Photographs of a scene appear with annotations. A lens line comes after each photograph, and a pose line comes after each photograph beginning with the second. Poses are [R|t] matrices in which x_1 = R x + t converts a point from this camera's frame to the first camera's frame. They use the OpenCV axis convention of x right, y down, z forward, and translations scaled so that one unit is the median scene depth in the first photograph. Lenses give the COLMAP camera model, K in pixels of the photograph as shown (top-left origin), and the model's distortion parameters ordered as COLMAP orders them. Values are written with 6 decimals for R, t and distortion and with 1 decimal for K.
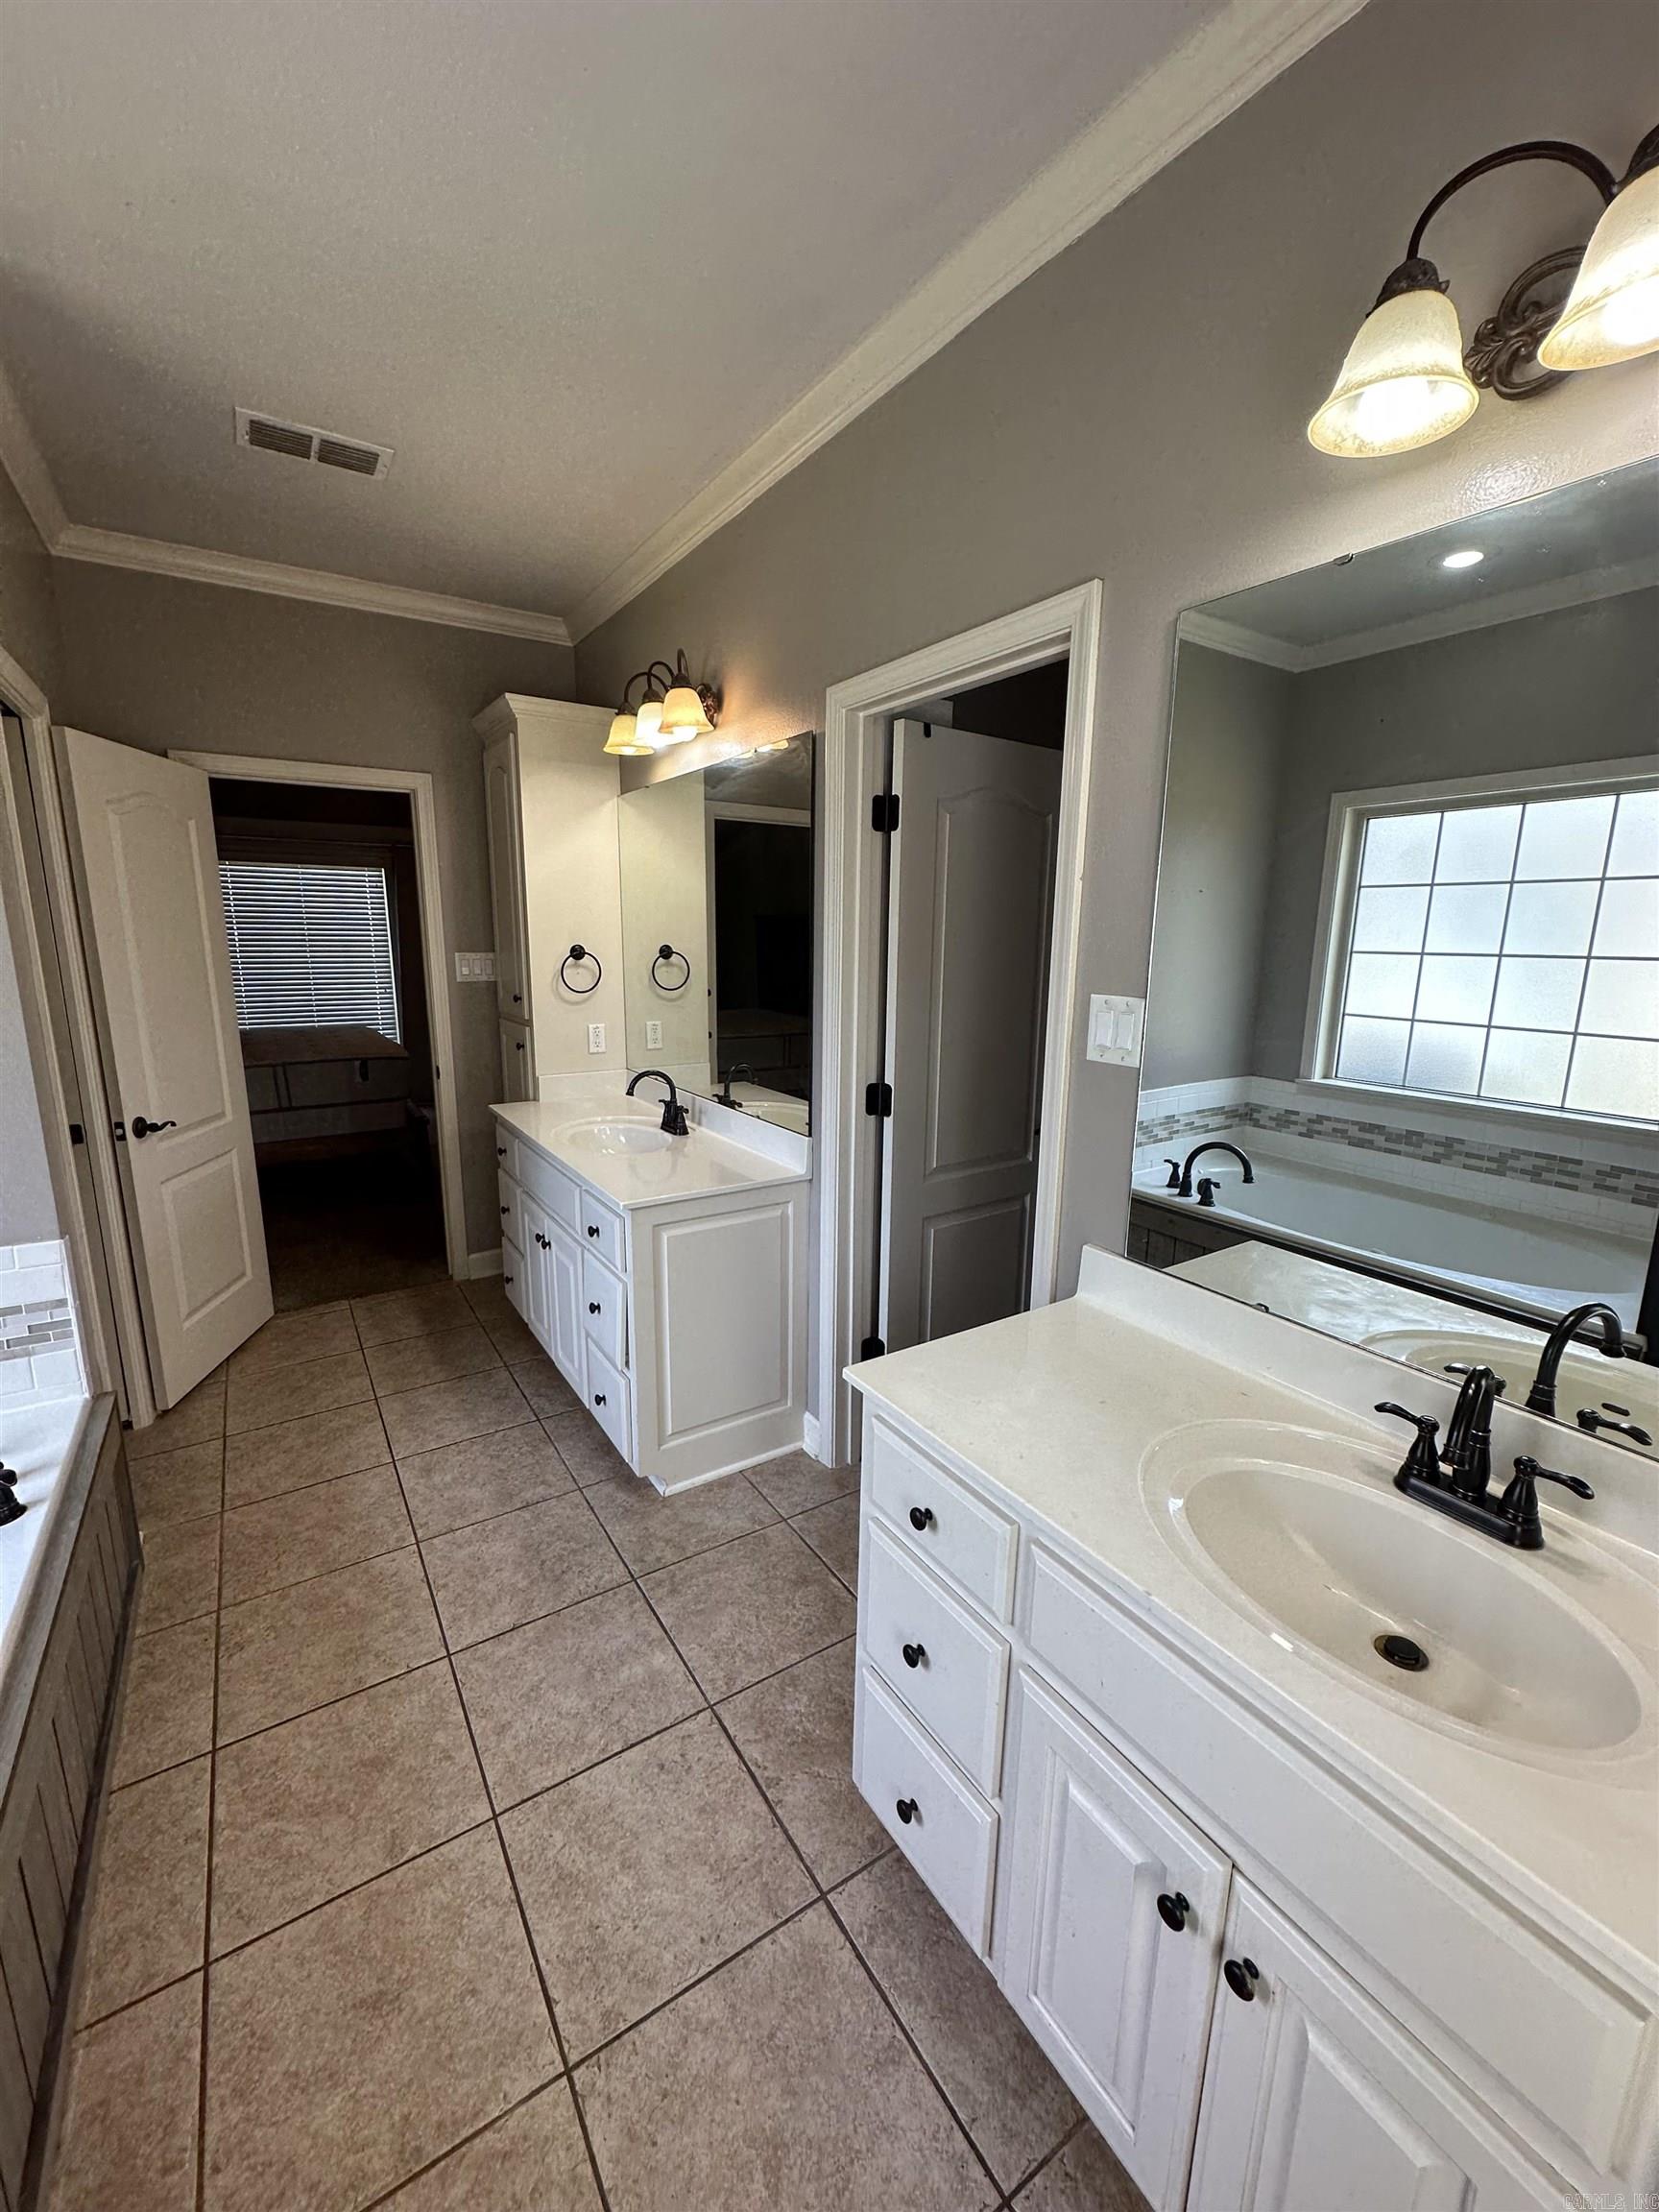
lens RADIAL K [[883.9, 0, 842.3], [0, 883.9, 1107.2], [0, 0, 1]] dist [0.003003, -0.000768]
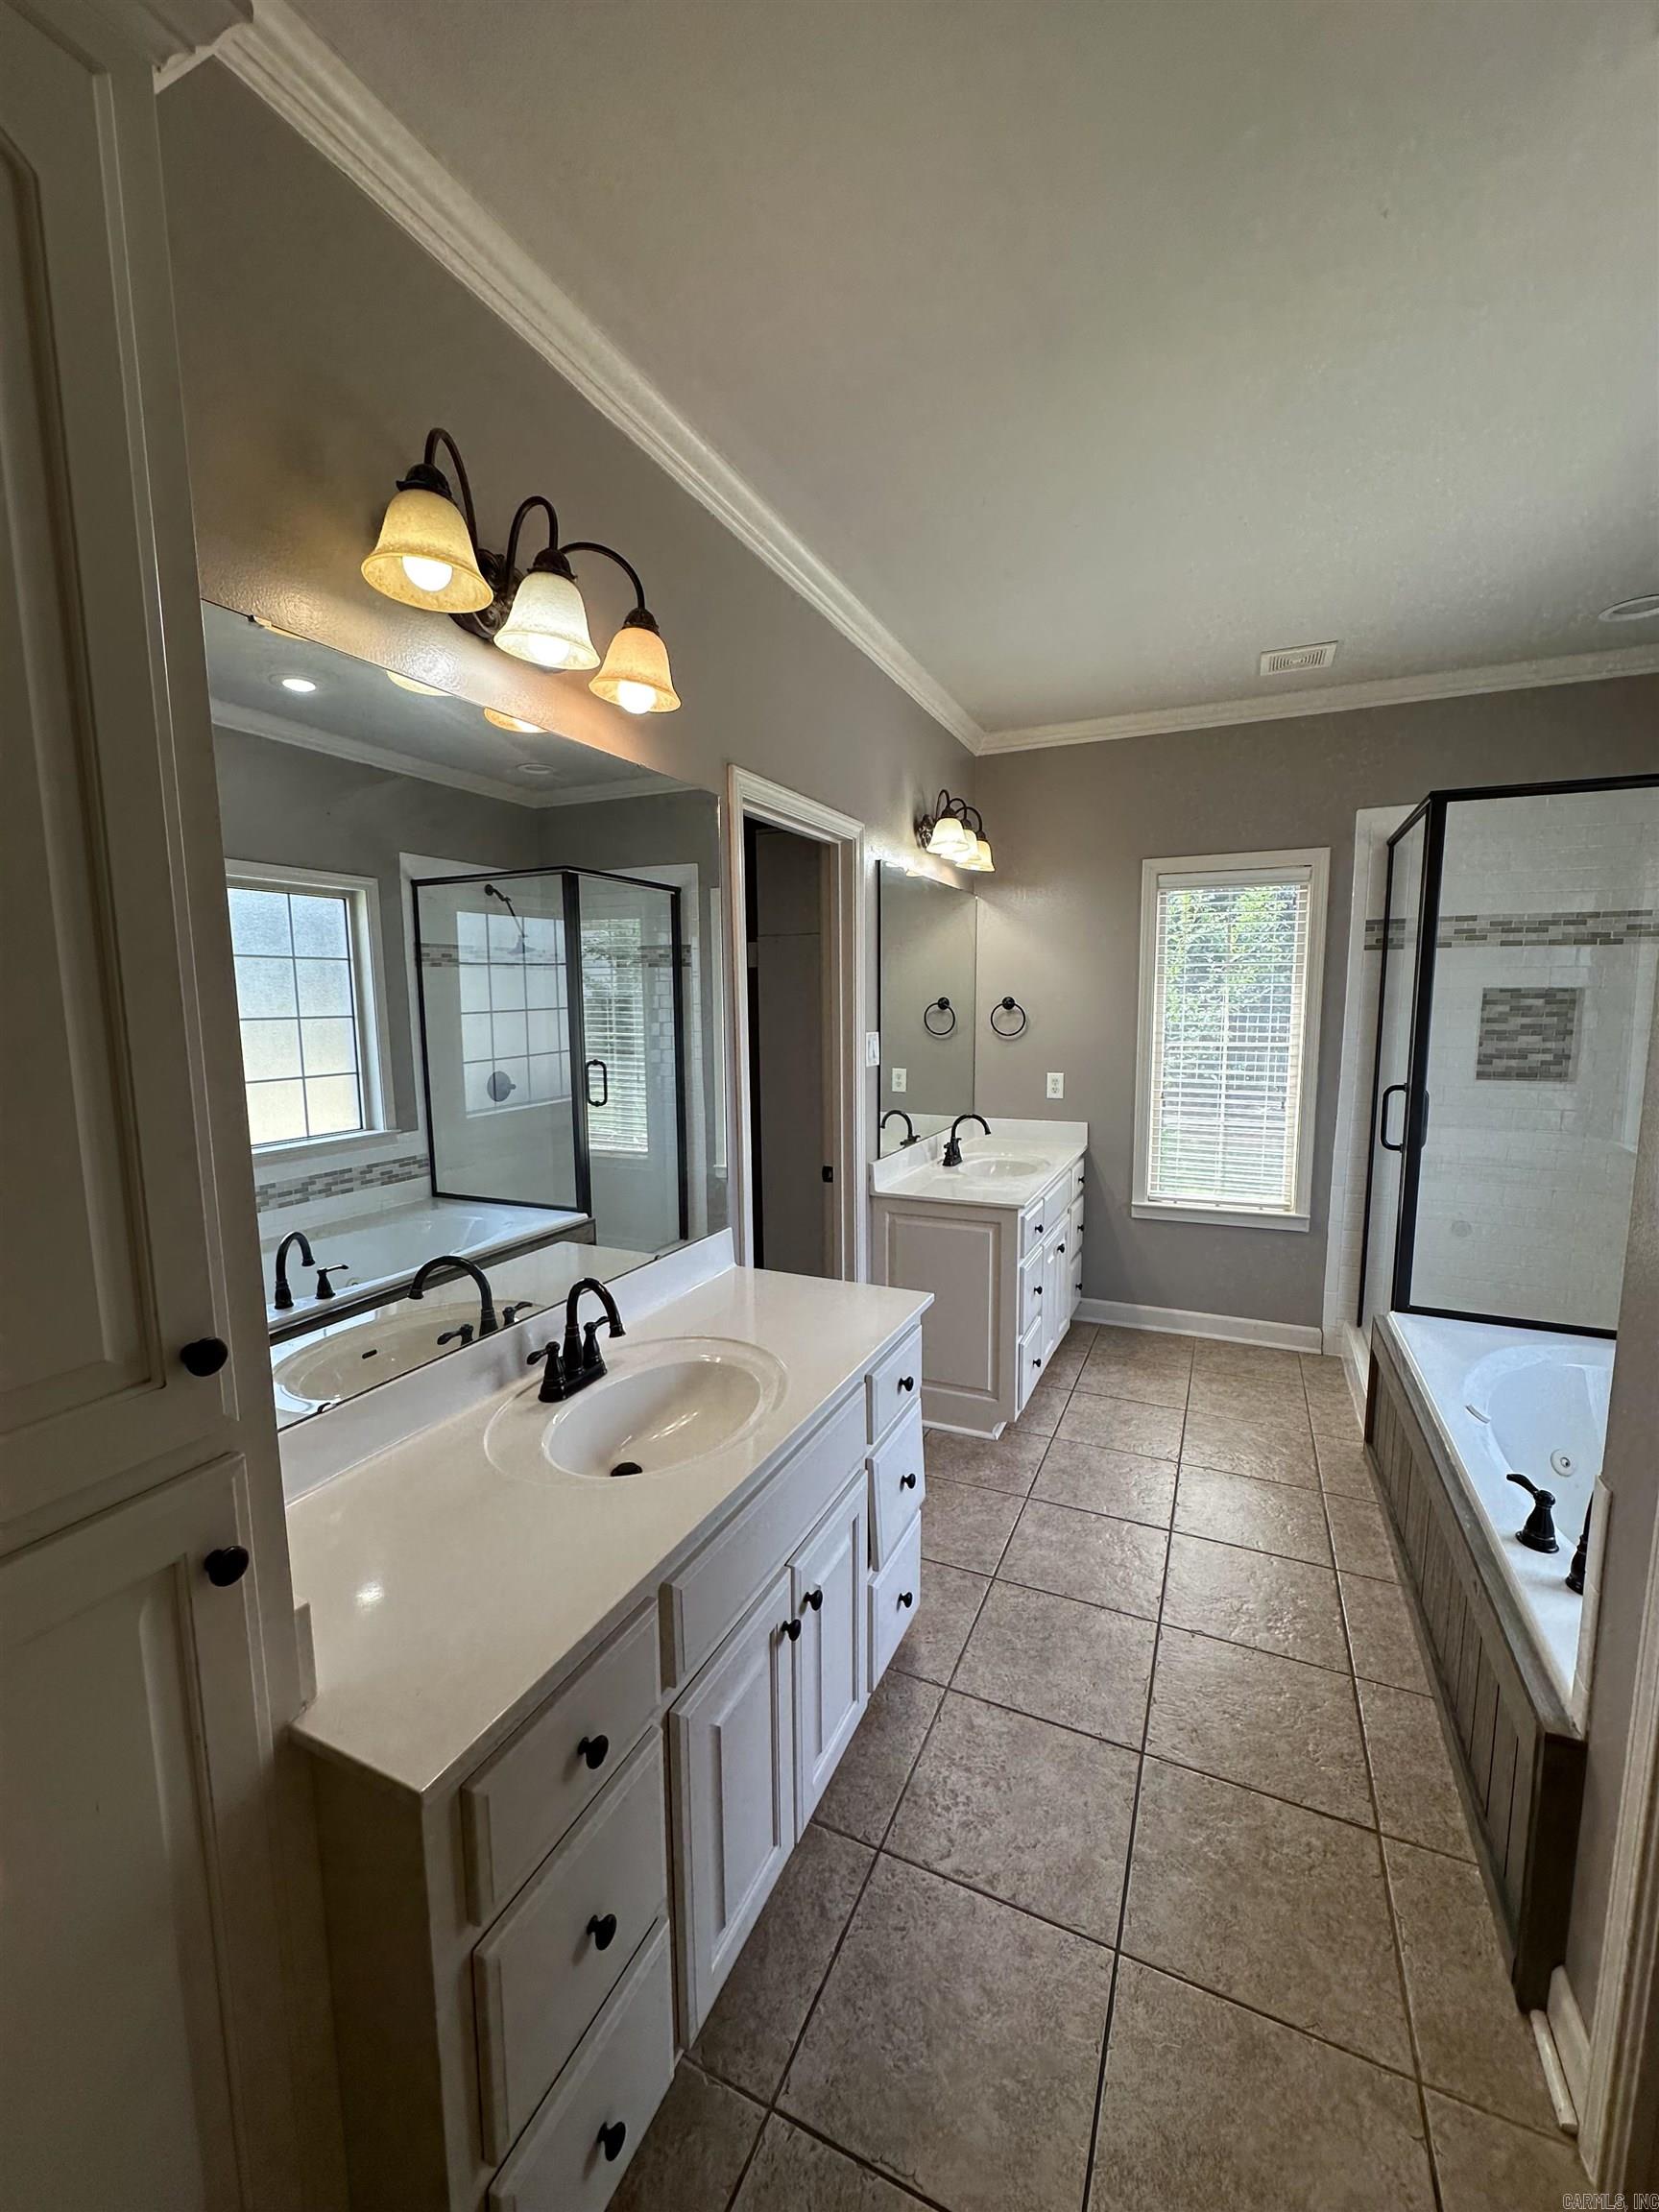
lens RADIAL K [[883.9, 0, 841.4], [0, 883.9, 1108.3], [0, 0, 1]] dist [0.003003, -0.000768]
pose [[-0.533247, -0.110235, 0.838747, -0.672252], [0.171426, 0.956823, 0.234741, -0.215308], [-0.828409, 0.268957, -0.491325, 1.041945]]
